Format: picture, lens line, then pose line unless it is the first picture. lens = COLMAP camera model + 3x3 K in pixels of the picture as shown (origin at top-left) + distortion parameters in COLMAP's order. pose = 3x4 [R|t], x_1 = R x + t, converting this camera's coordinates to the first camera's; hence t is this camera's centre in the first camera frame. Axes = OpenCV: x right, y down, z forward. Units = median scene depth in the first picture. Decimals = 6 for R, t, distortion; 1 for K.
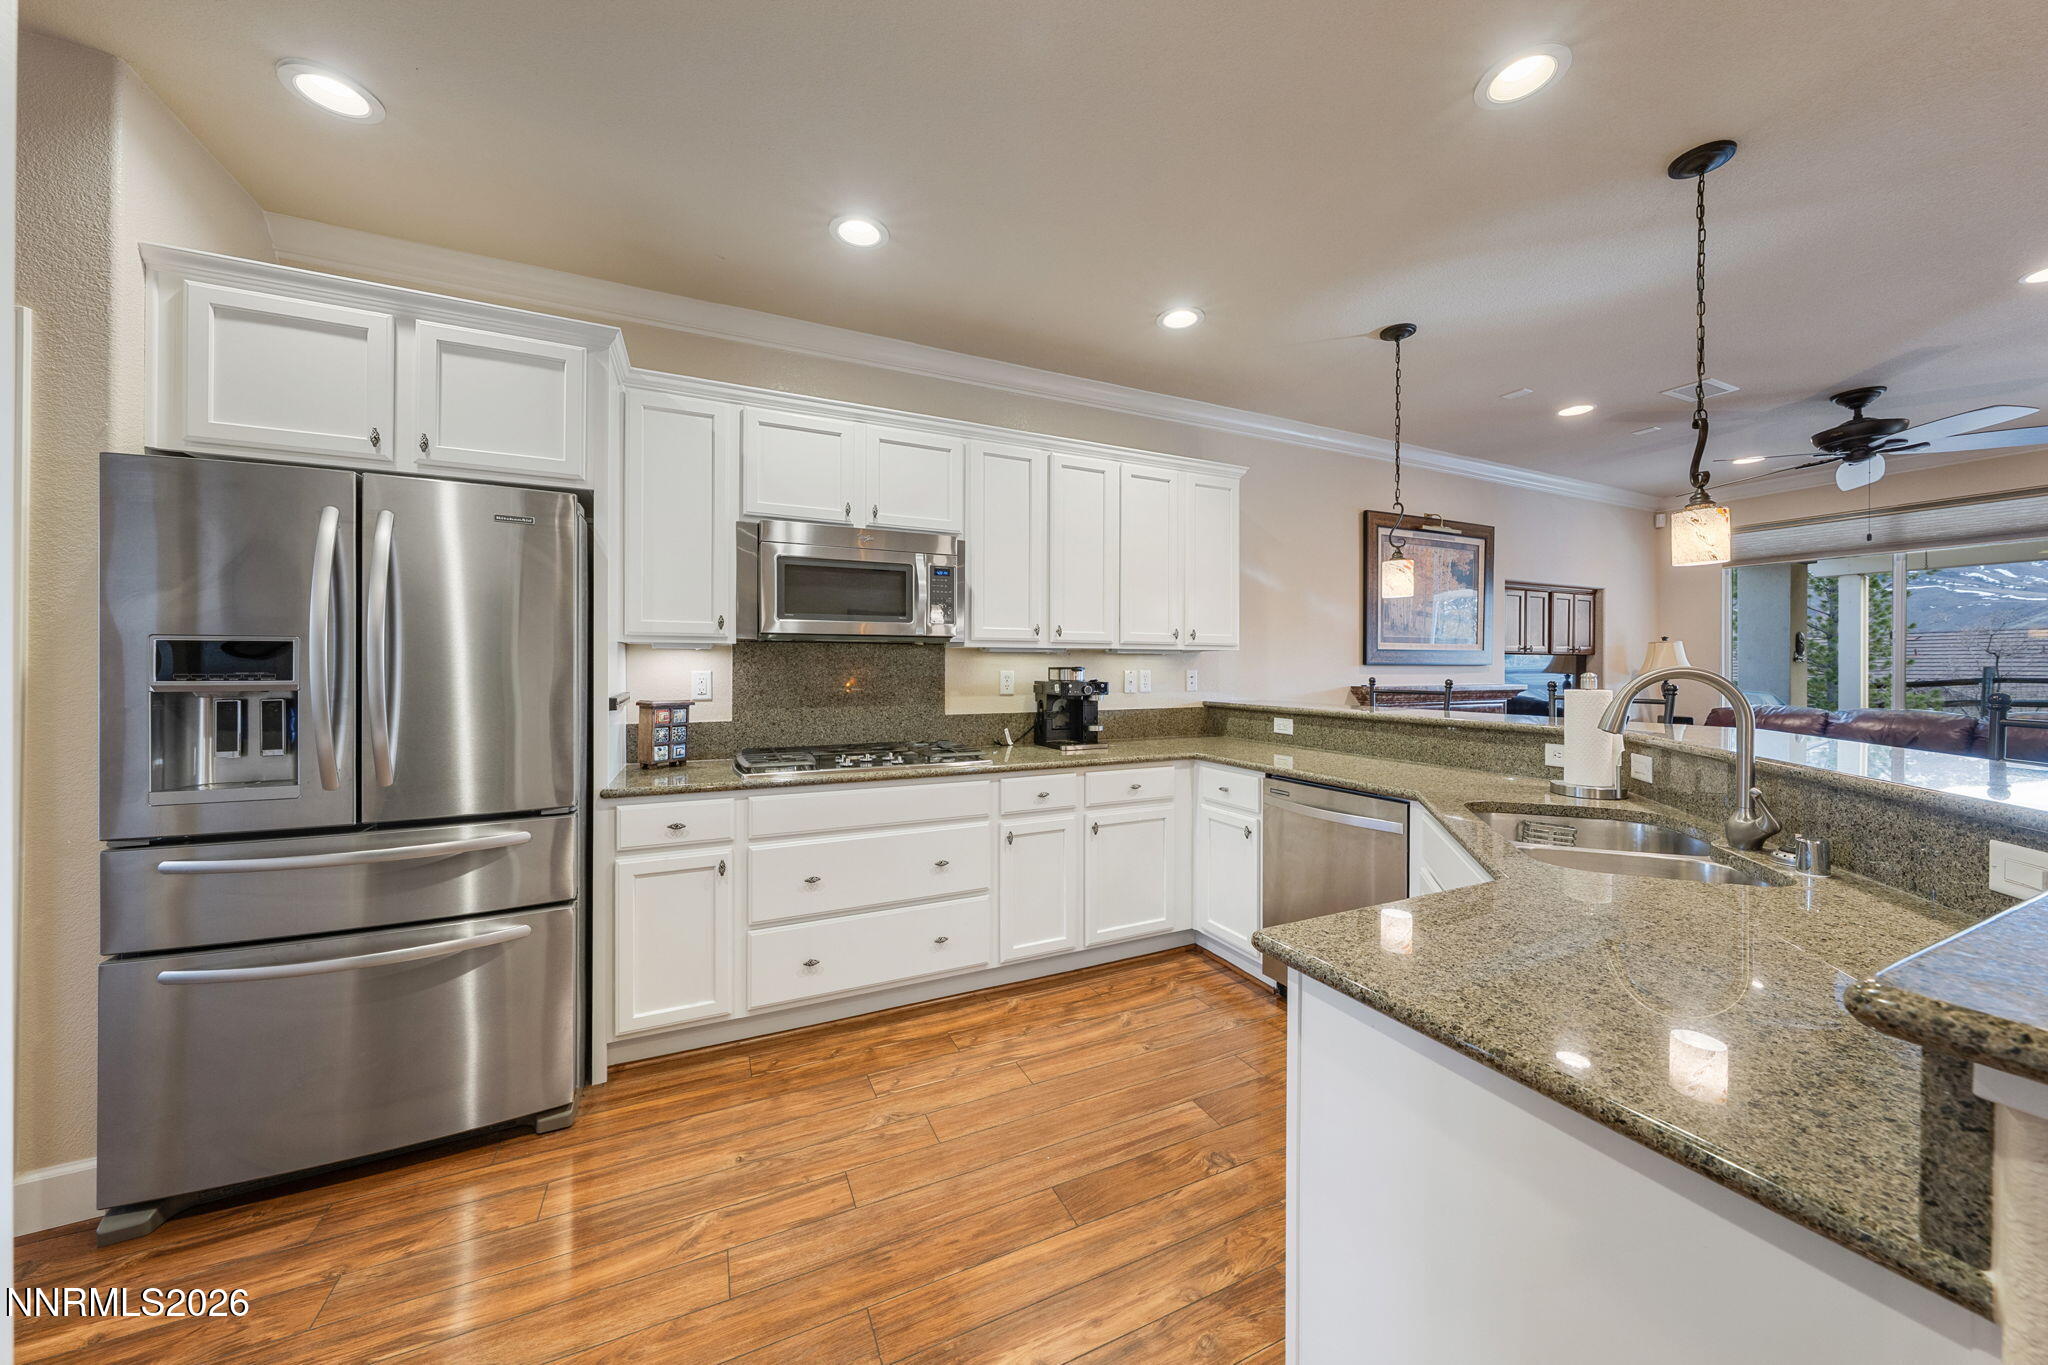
lens RADIAL K [[691.5, 0, 1023.5], [0, 691.5, 666.3], [0, 0, 1]] dist [-0.000843, -0.000037]
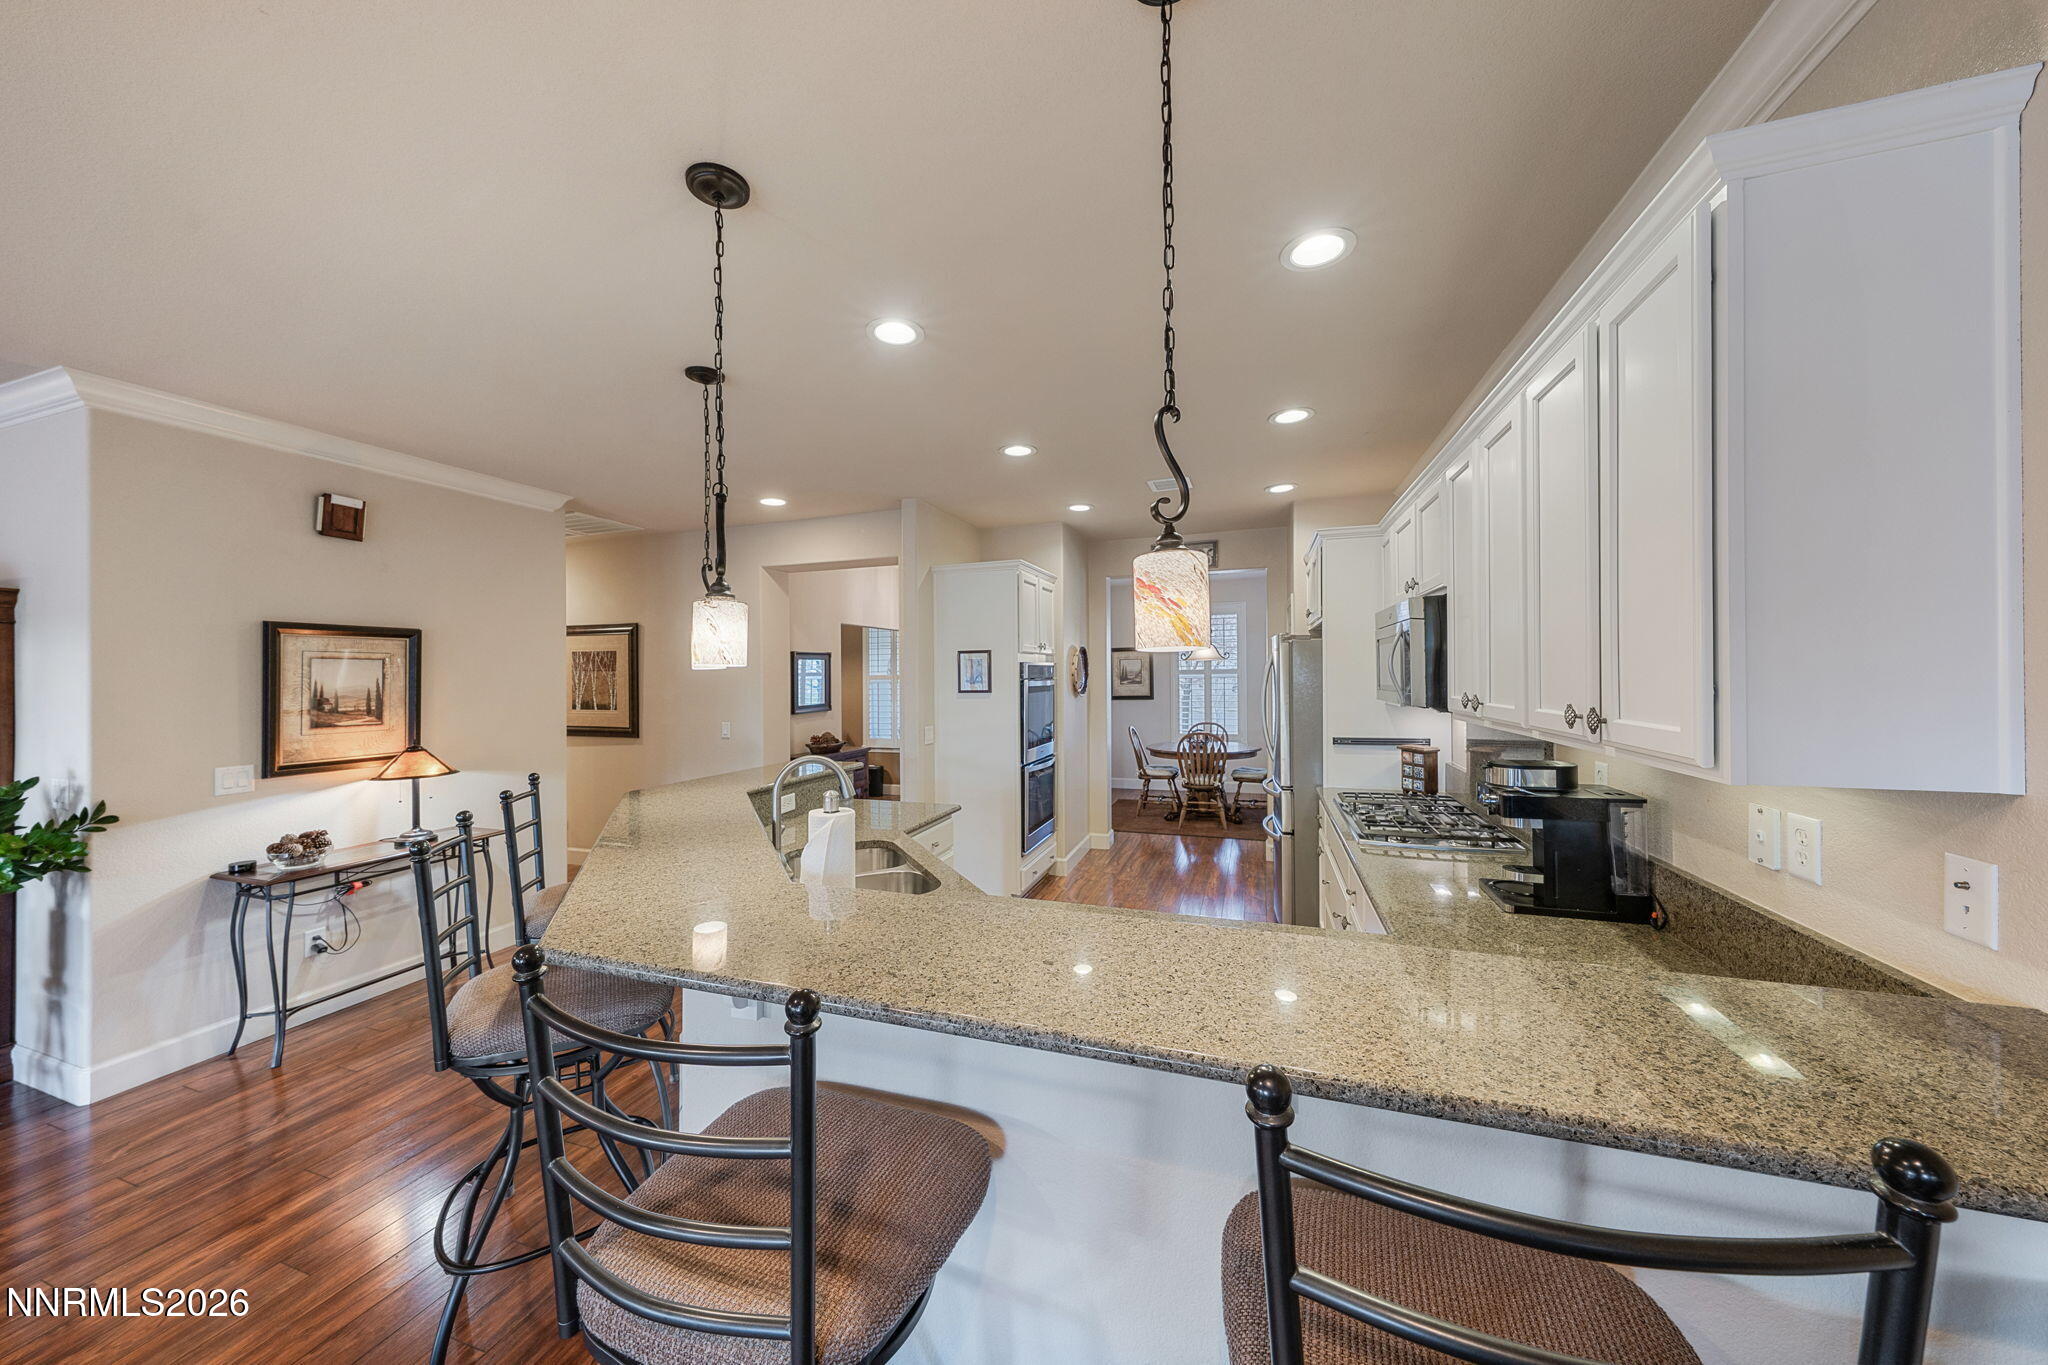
lens RADIAL K [[692.3, 0, 1022.3], [0, 692.3, 679.3], [0, 0, 1]] dist [-0.000409, 0.000027]
pose [[-0.695924, 0.011697, -0.718020, 0.968226], [0.010688, 0.999925, 0.005931, -0.096752], [0.718036, -0.003547, -0.695997, 1.351456]]
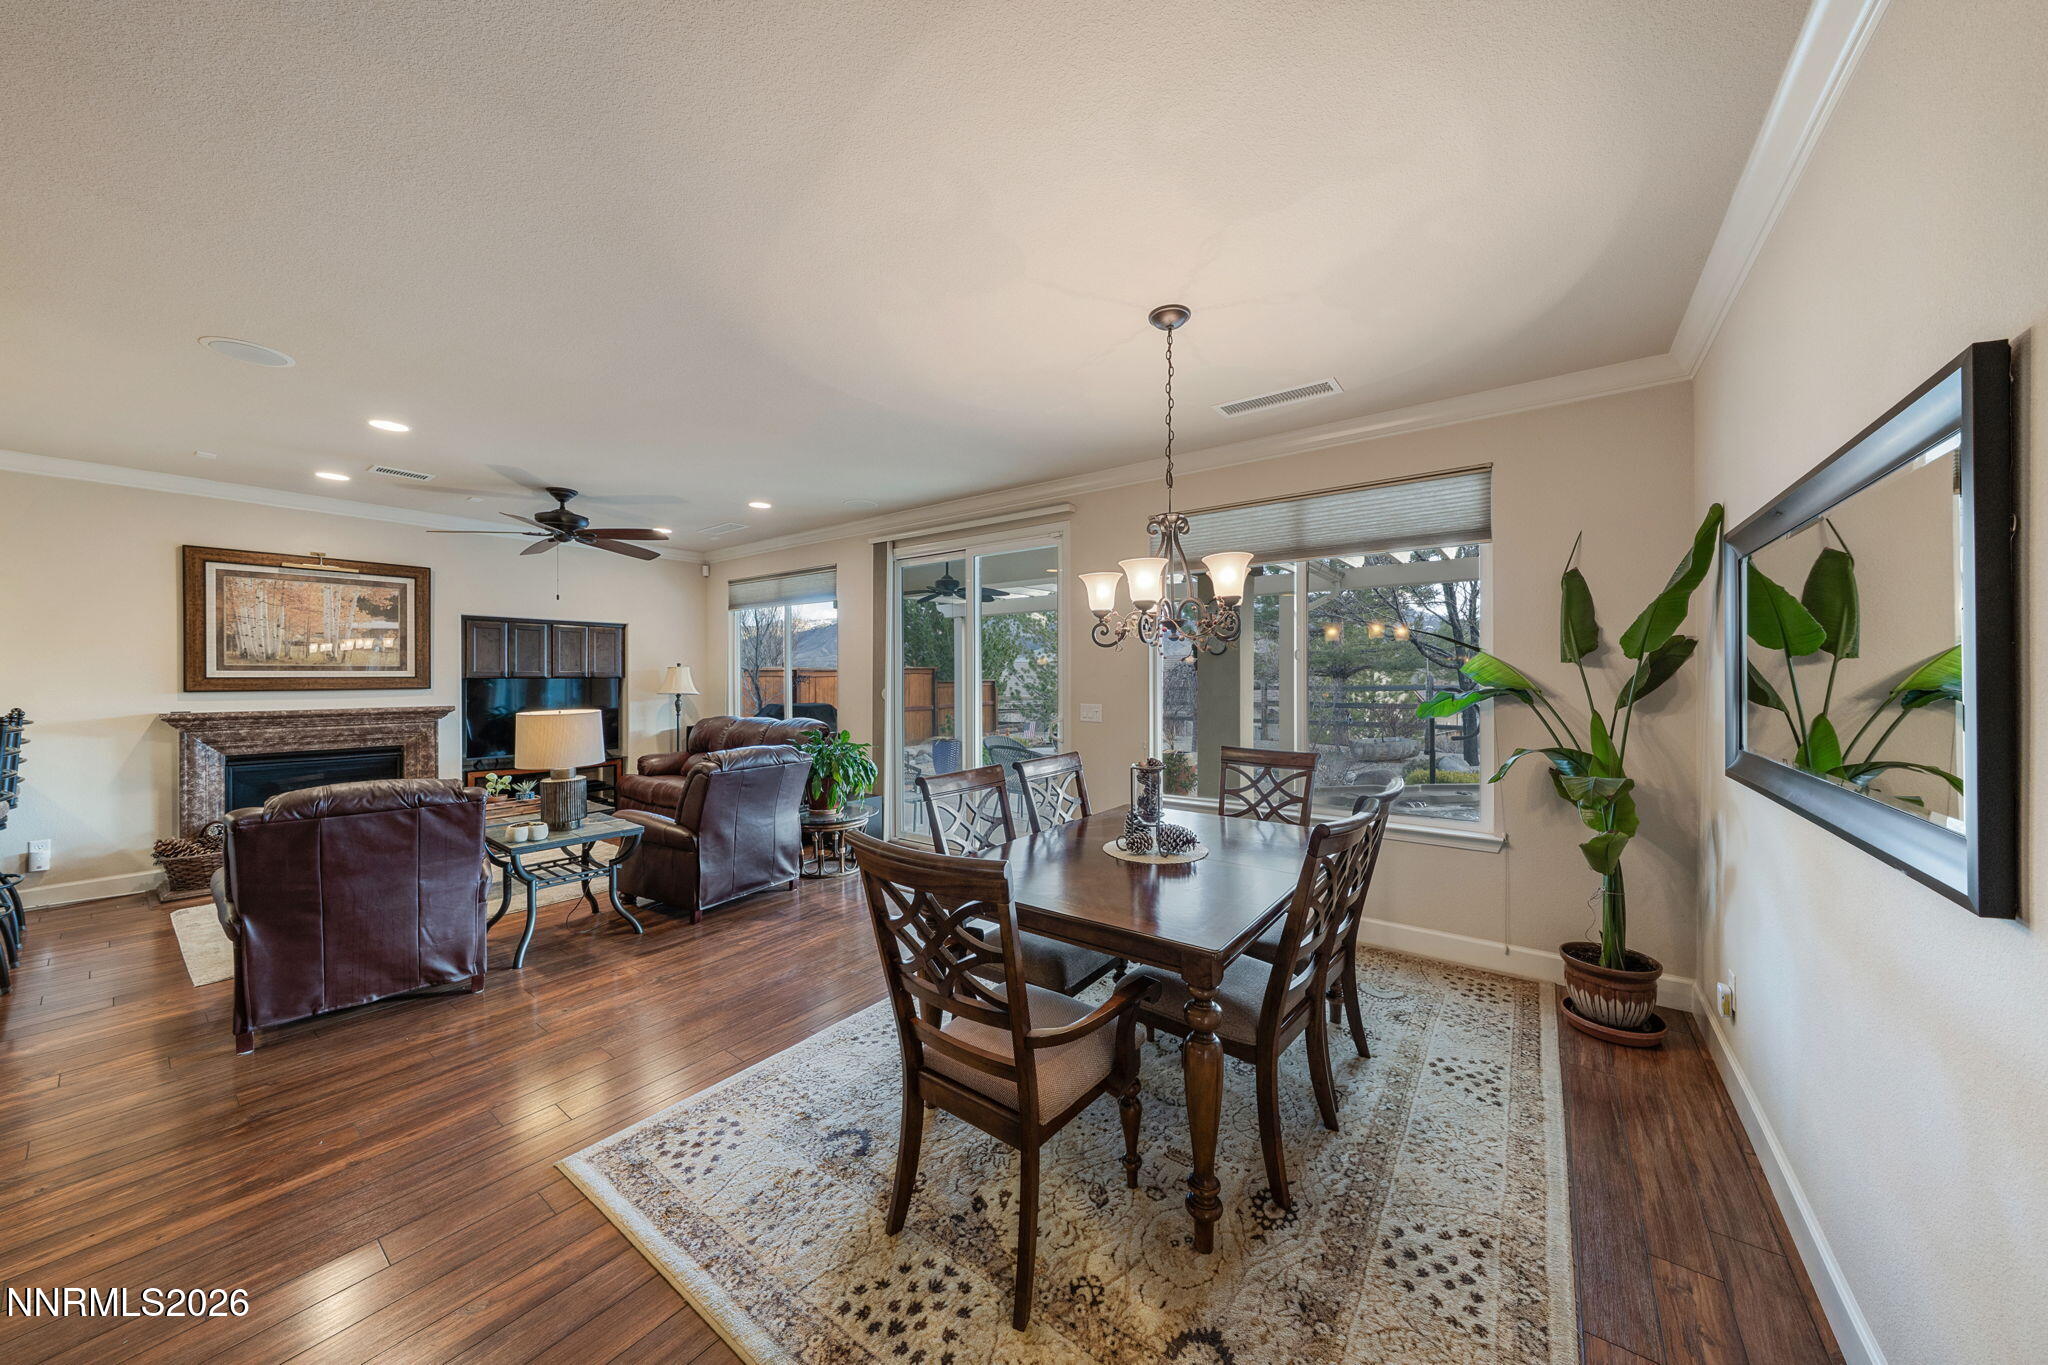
lens RADIAL K [[690.1, 0, 1020.3], [0, 690.1, 678.5], [0, 0, 1]] dist [0.001493, 0.000156]
pose [[0.885461, -0.004672, 0.464691, 1.859683], [0.003788, 0.999989, 0.002836, -0.034955], [-0.464699, -0.000750, 0.885468, -0.850389]]
